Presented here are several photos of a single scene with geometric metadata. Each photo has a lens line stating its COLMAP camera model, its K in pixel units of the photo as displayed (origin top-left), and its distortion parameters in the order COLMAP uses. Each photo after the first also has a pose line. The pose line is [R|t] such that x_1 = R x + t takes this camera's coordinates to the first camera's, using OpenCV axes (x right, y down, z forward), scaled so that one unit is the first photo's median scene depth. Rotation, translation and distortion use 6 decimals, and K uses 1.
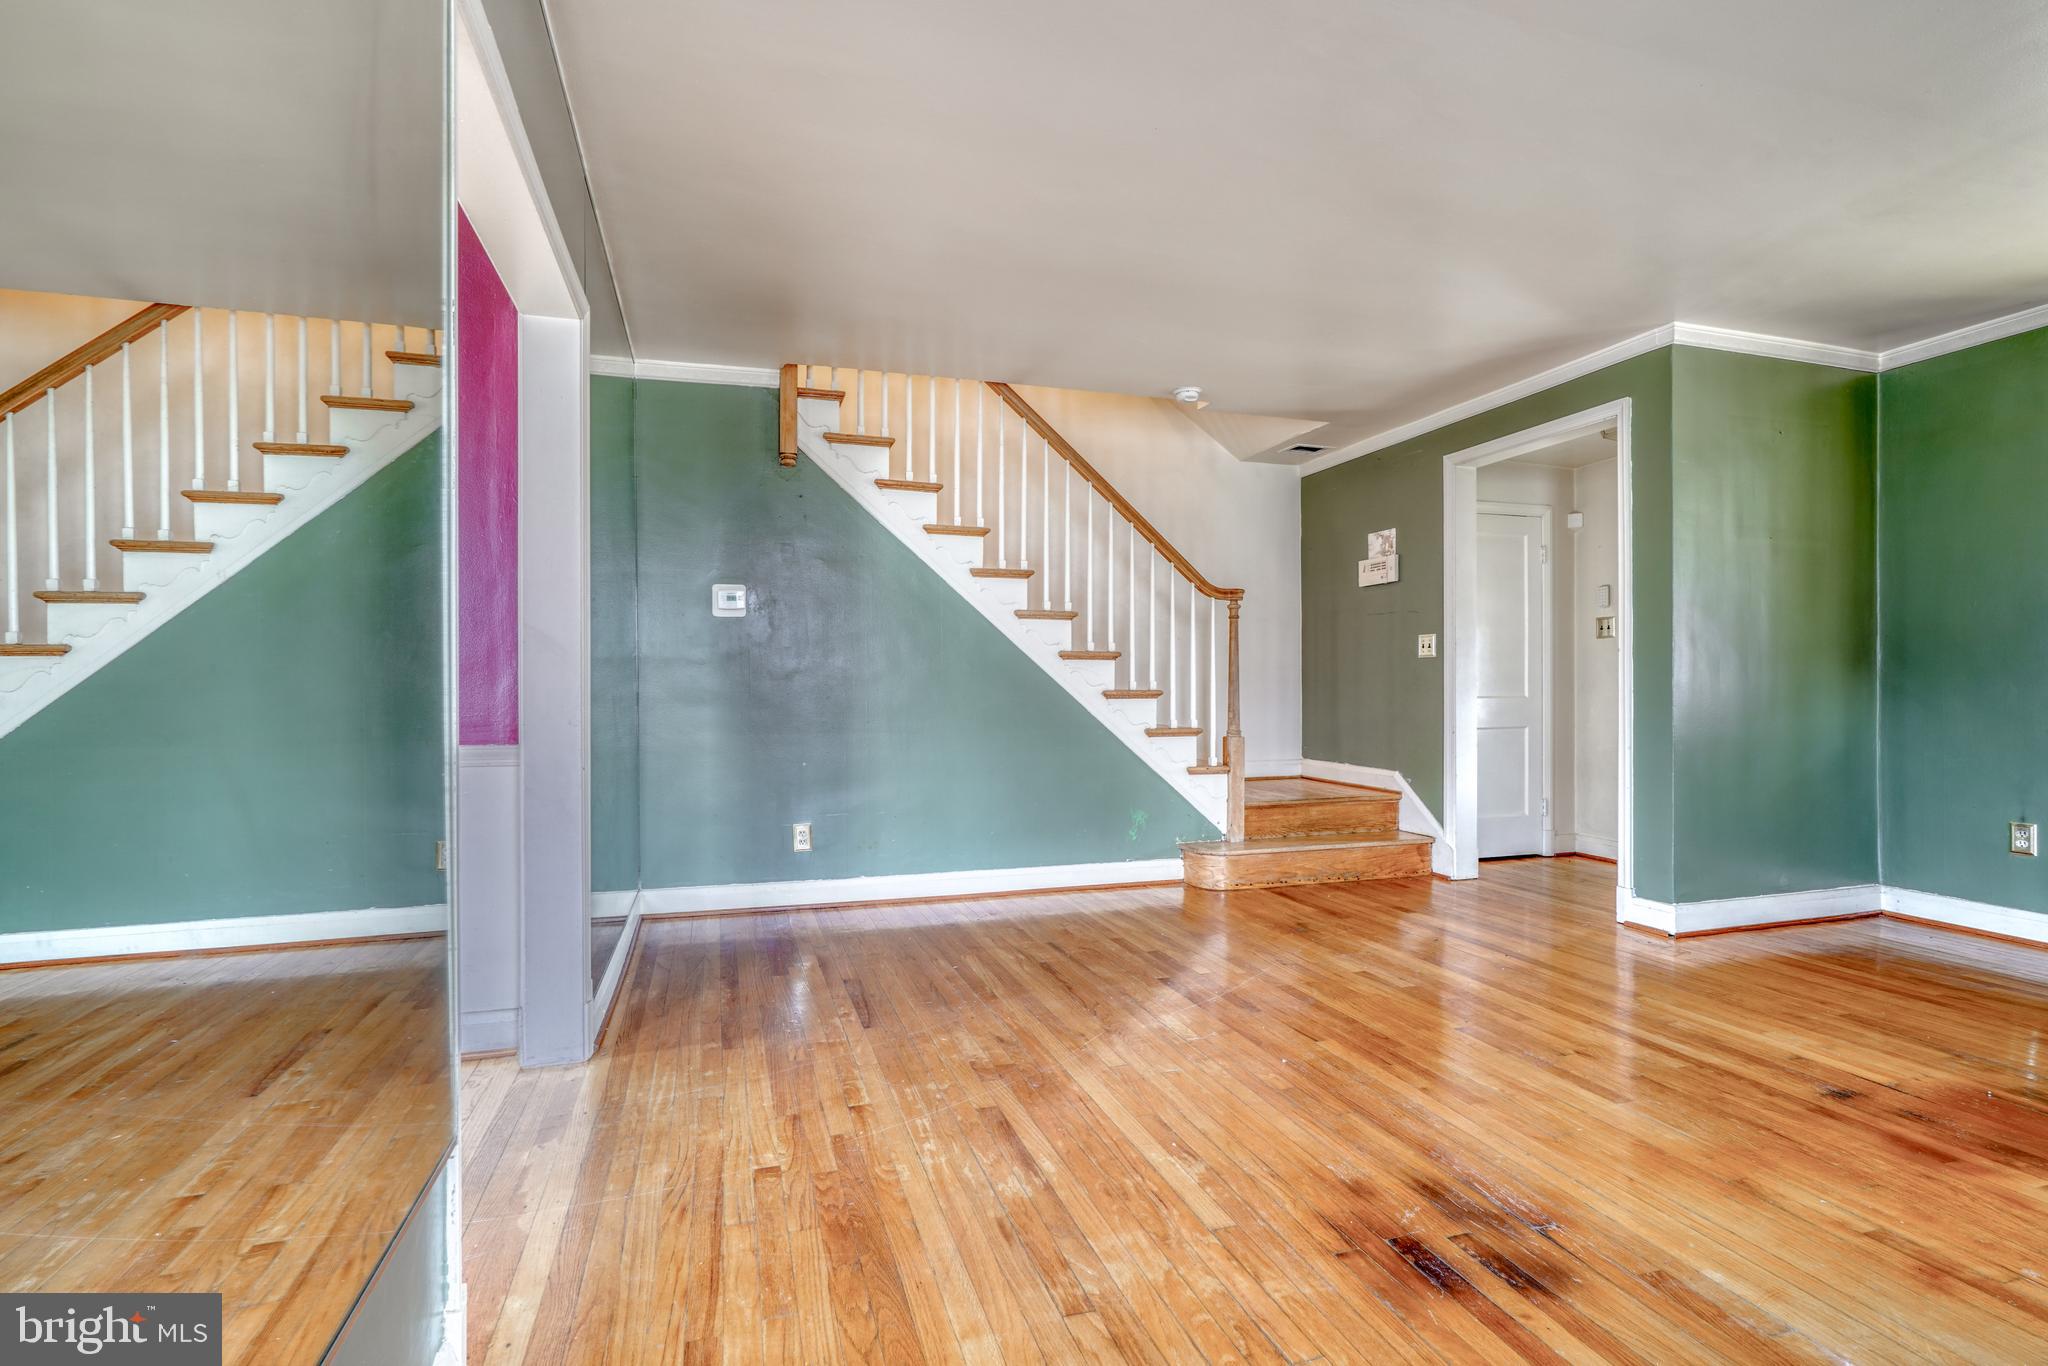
lens RADIAL K [[937.0, 0, 1003.1], [0, 937.0, 697.9], [0, 0, 1]] dist [-0.011467, 0.006284]
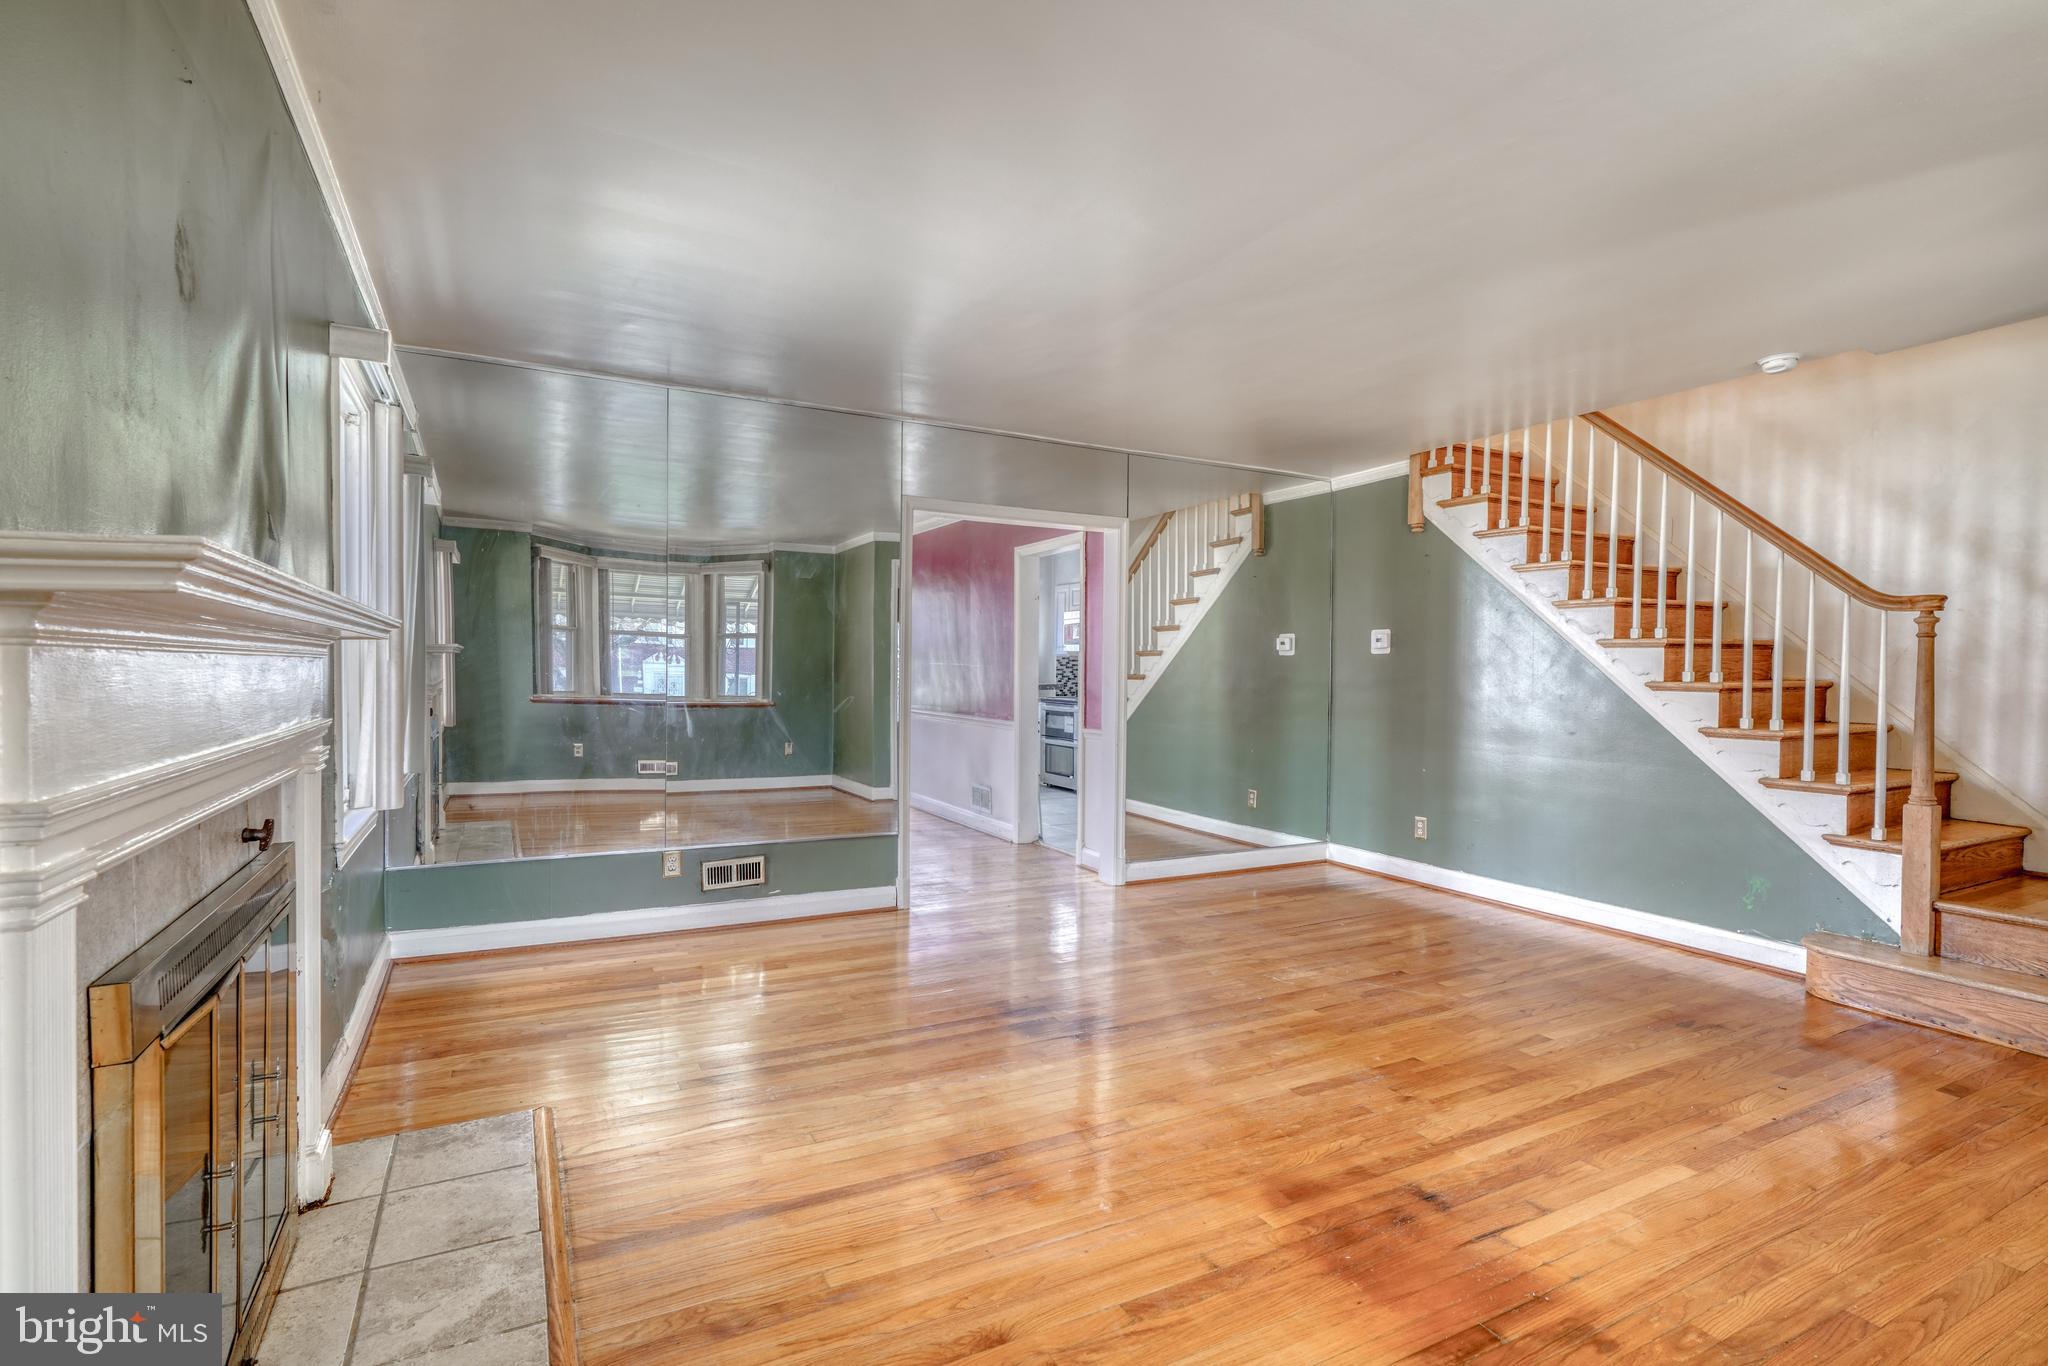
lens RADIAL K [[937.0, 0, 990.3], [0, 937.0, 685.6], [0, 0, 1]] dist [-0.011467, 0.006284]
pose [[0.175264, 0.019575, -0.984327, 0.976339], [-0.022234, 0.999626, 0.015921, -0.052641], [0.984270, 0.019095, 0.175633, 0.220997]]
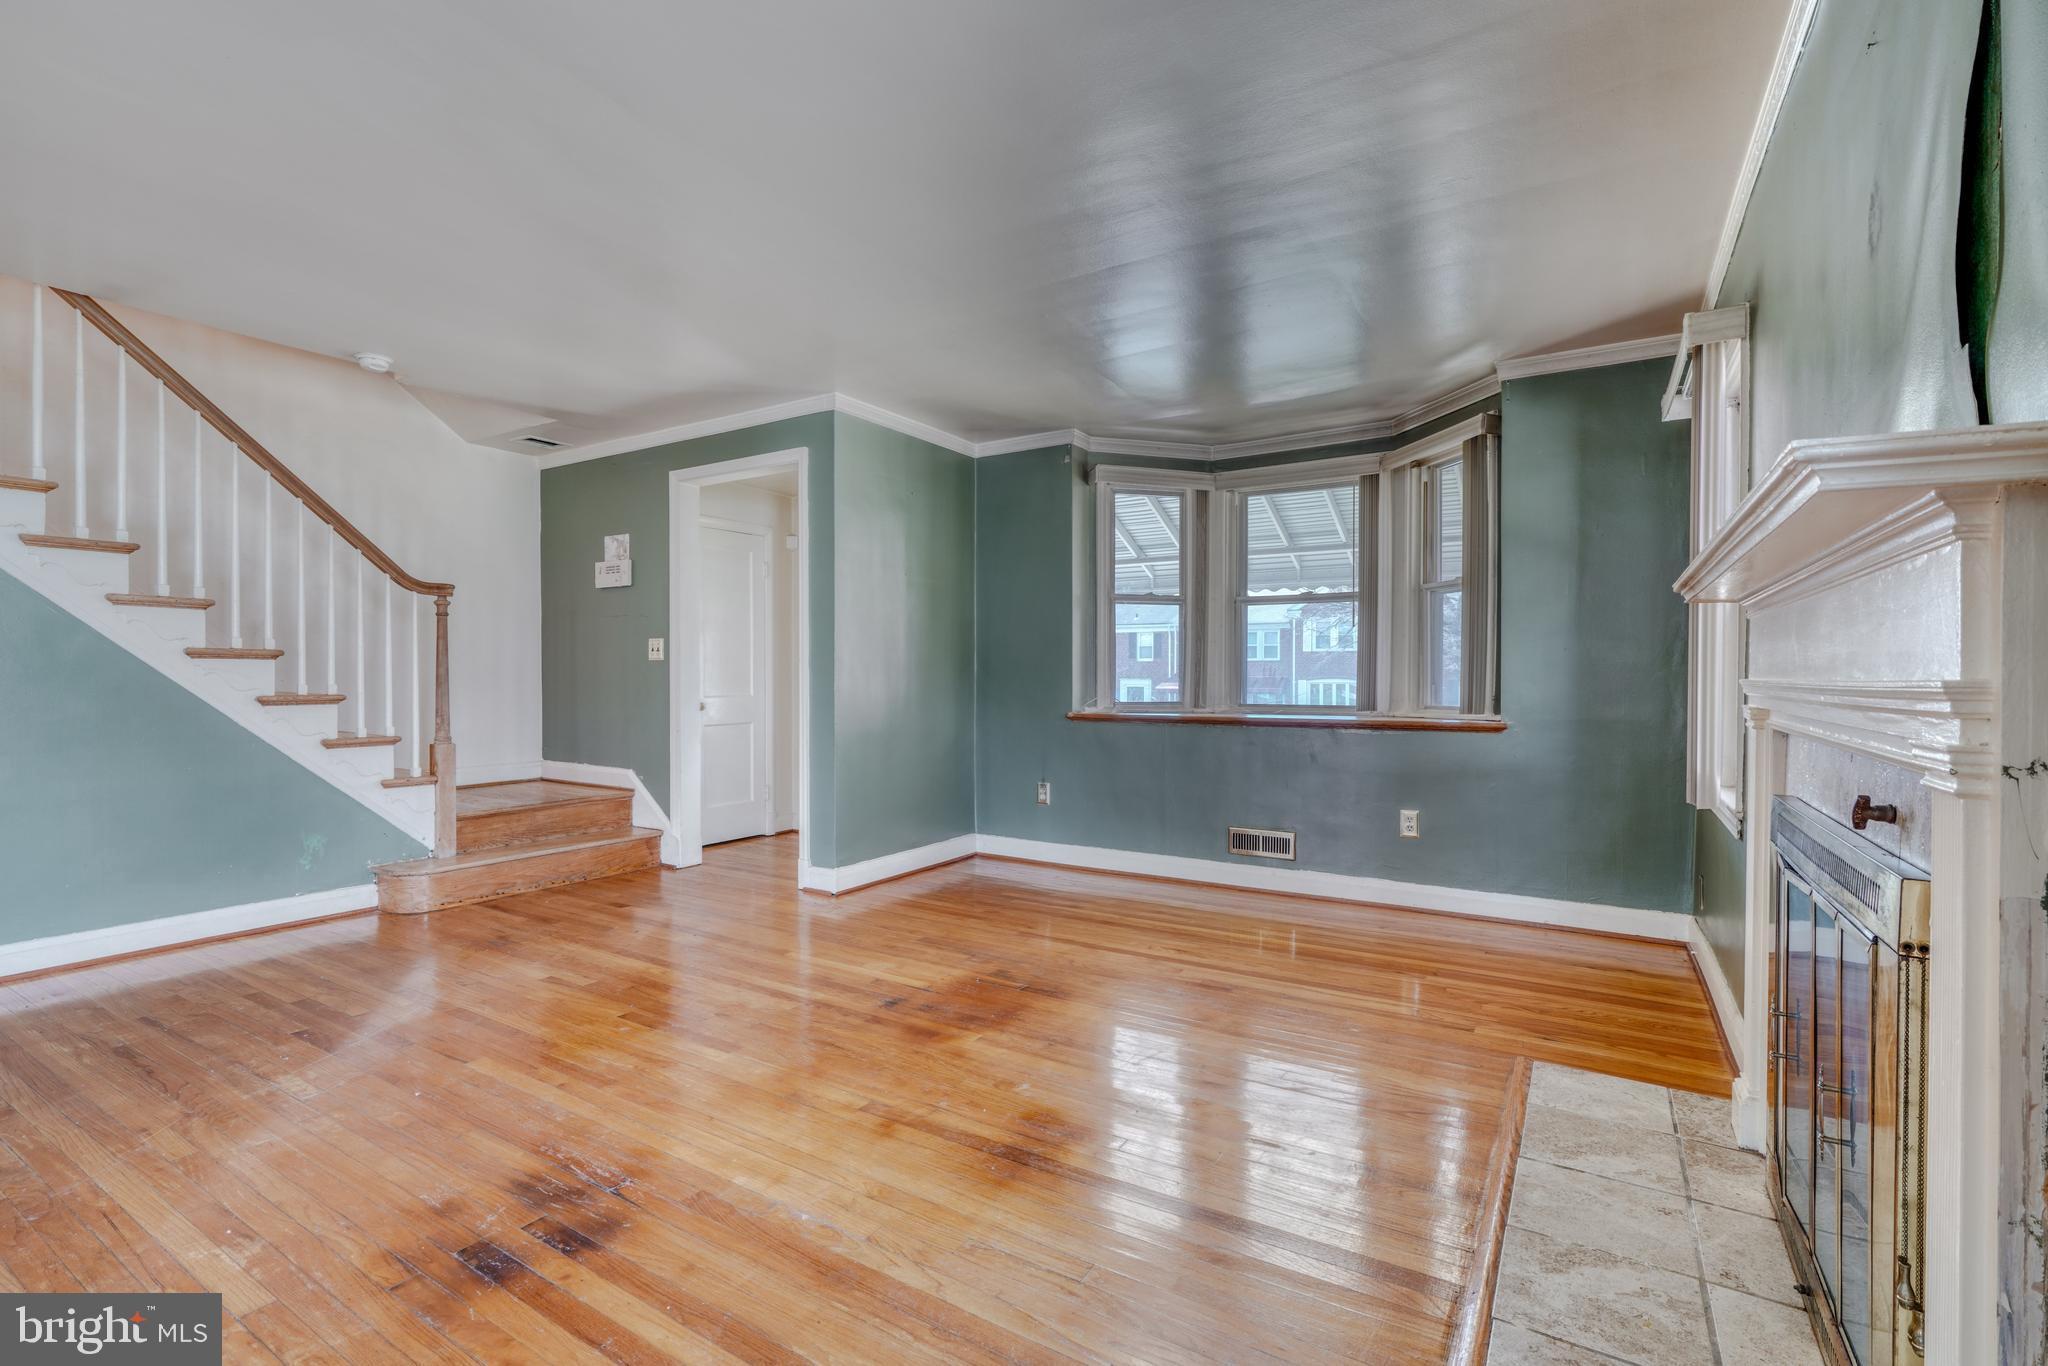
lens RADIAL K [[937.0, 0, 1008.1], [0, 937.0, 684.6], [0, 0, 1]] dist [-0.011467, 0.006284]
pose [[0.760933, -0.002684, 0.648825, 0.087950], [0.003733, 0.999993, -0.000242, -0.017237], [-0.648820, 0.002606, 0.760937, -0.073646]]
